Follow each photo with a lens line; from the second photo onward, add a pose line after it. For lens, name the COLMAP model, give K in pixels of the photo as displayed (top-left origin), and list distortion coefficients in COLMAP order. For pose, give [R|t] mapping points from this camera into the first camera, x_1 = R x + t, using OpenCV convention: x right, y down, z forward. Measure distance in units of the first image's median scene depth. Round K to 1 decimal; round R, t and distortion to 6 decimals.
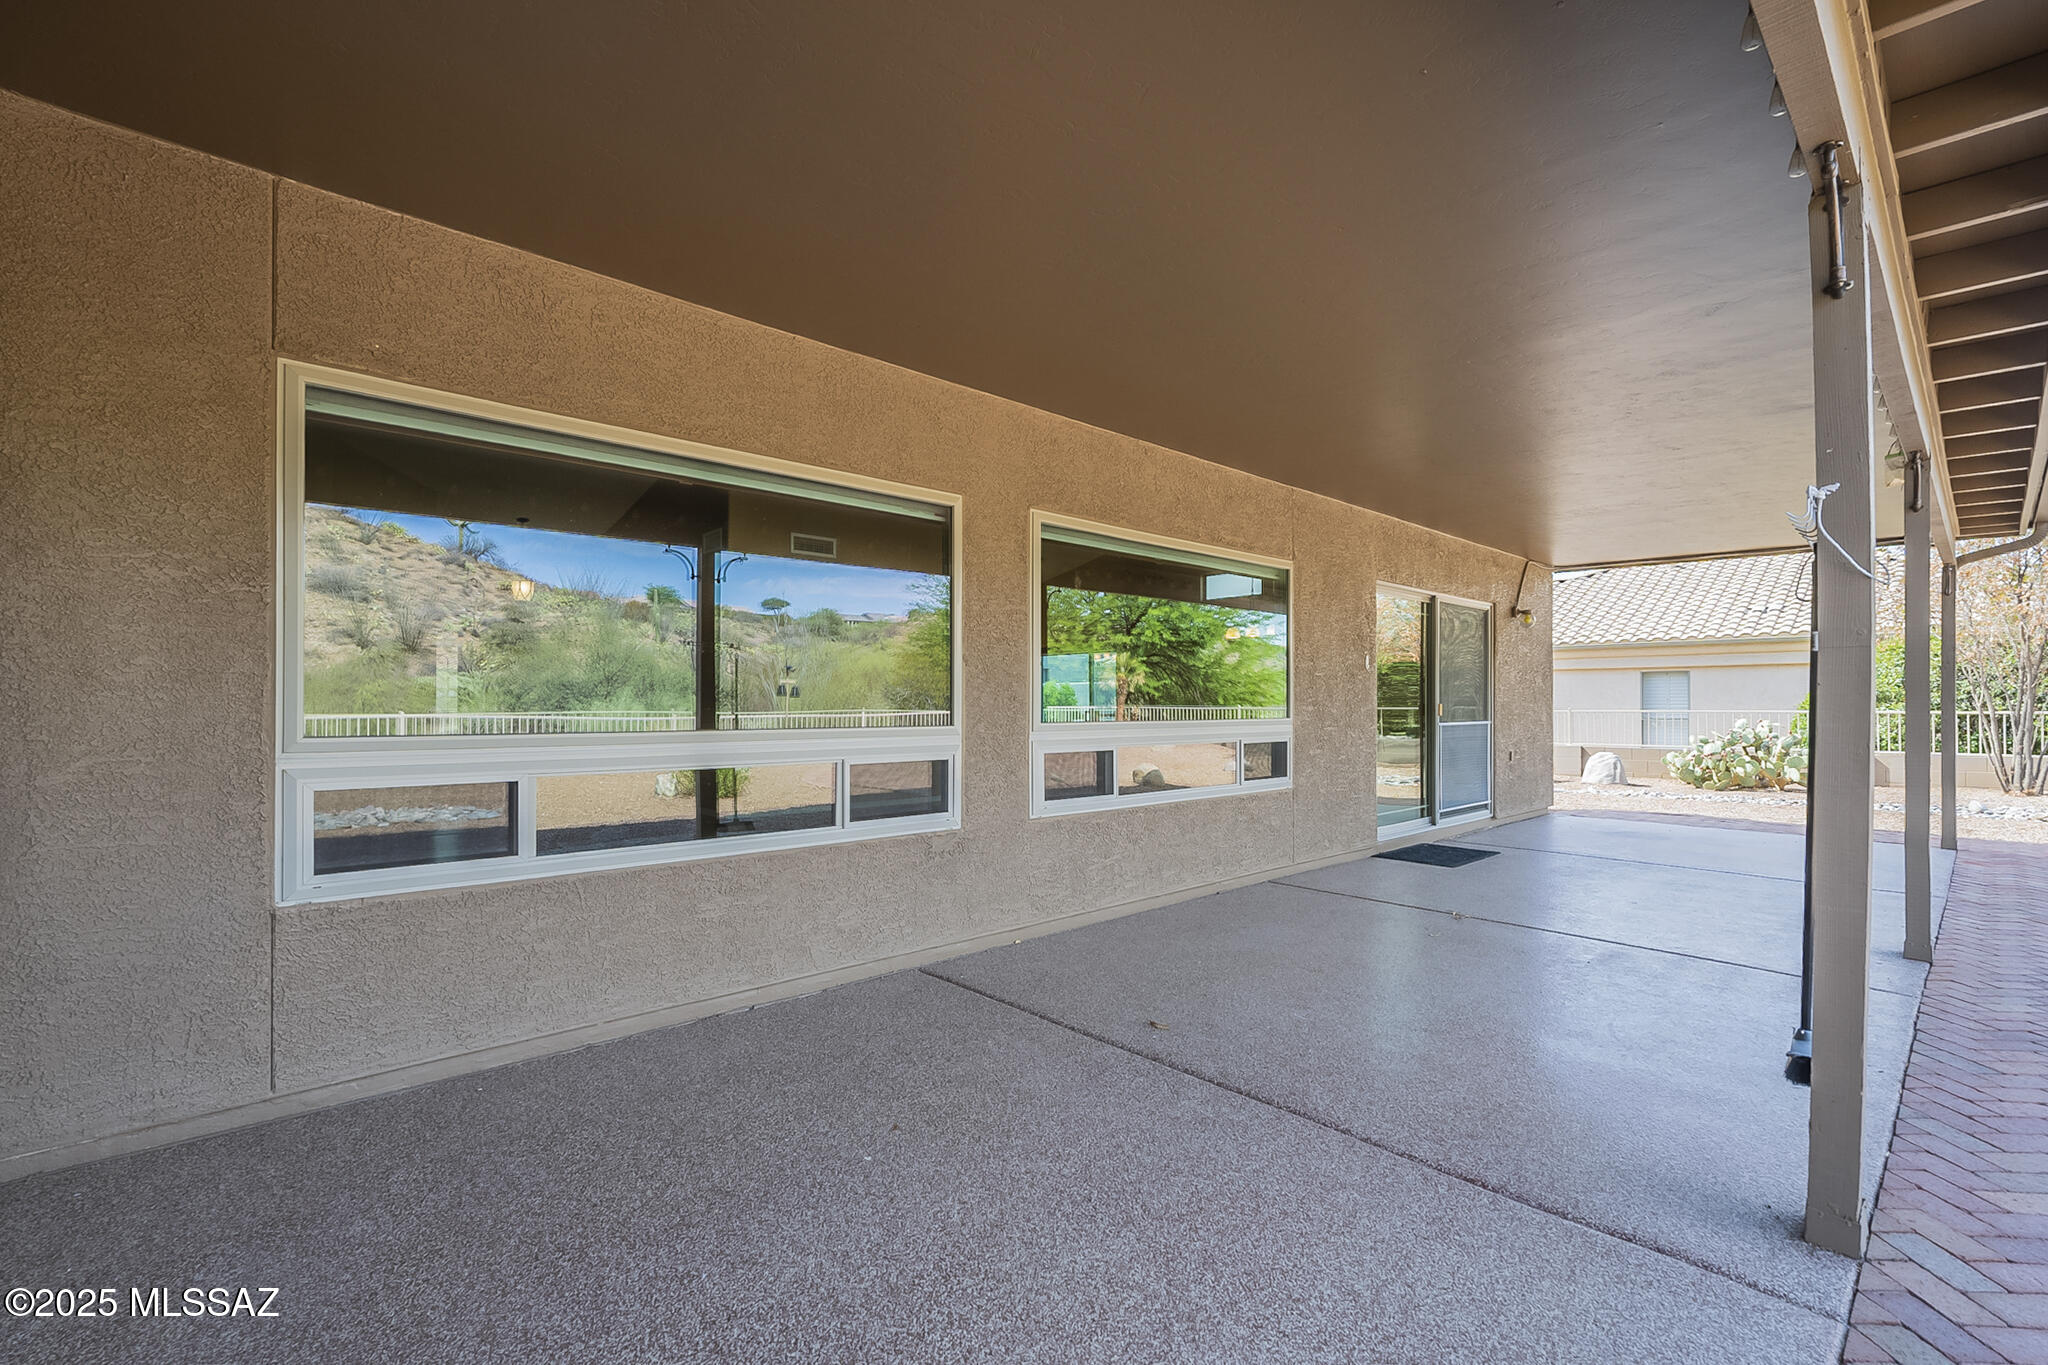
lens RADIAL K [[905.2, 0, 1004.4], [0, 905.2, 700.4], [0, 0, 1]] dist [-0.003369, -0.000674]
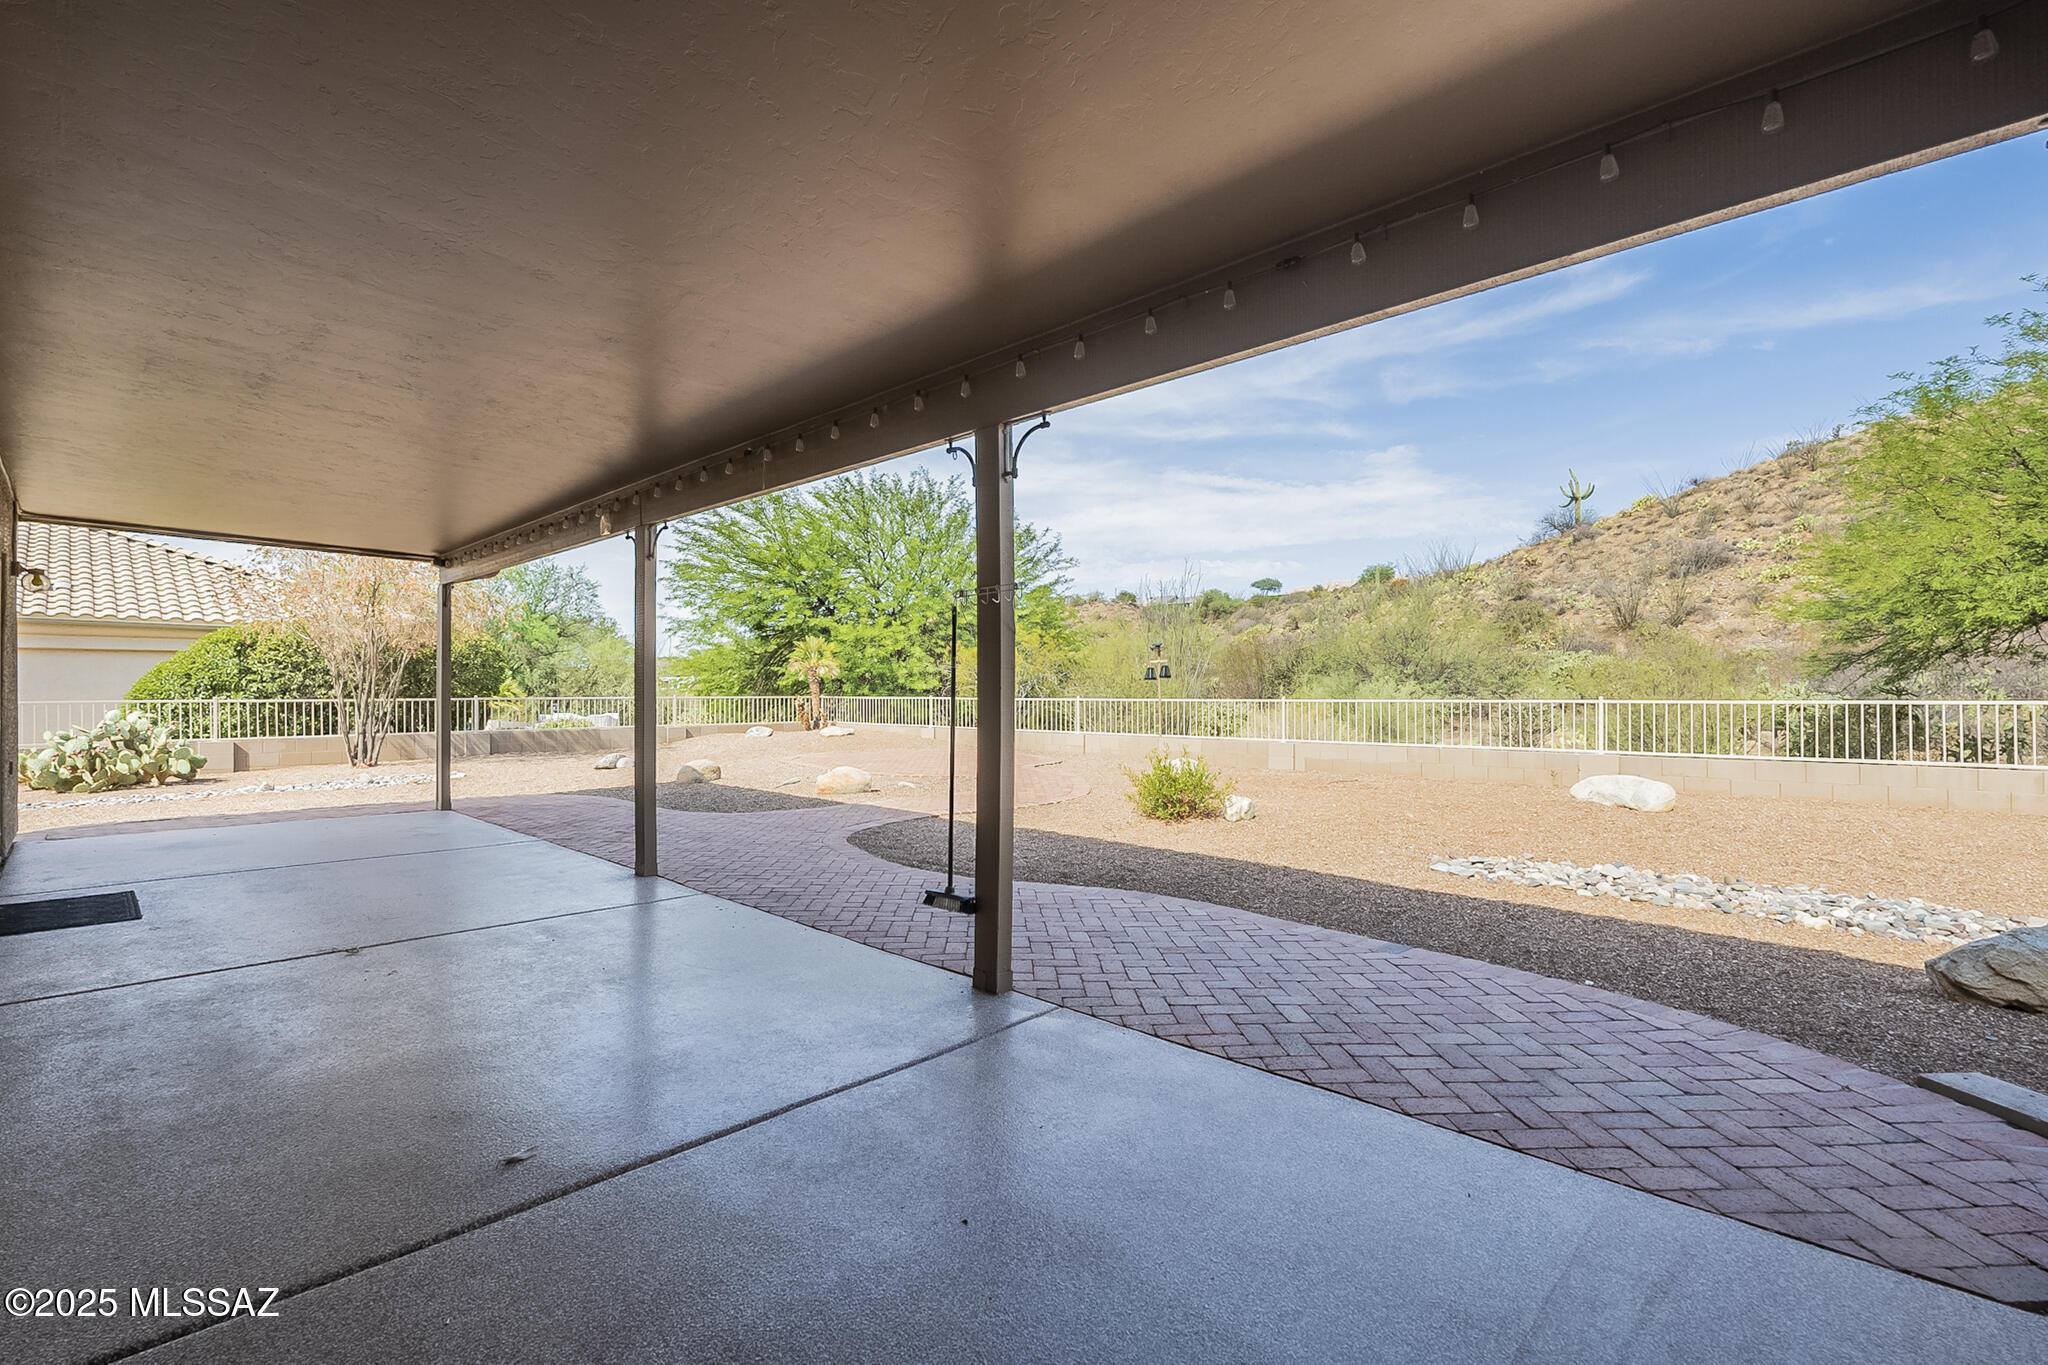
lens RADIAL K [[888.8, 0, 1025.0], [0, 888.8, 668.9], [0, 0, 1]] dist [-0.003587, -0.000196]
pose [[-0.048222, 0.024803, 0.998529, -0.113439], [-0.000343, 0.999691, -0.024849, 0.000767], [-0.998837, -0.001541, -0.048198, 0.137413]]
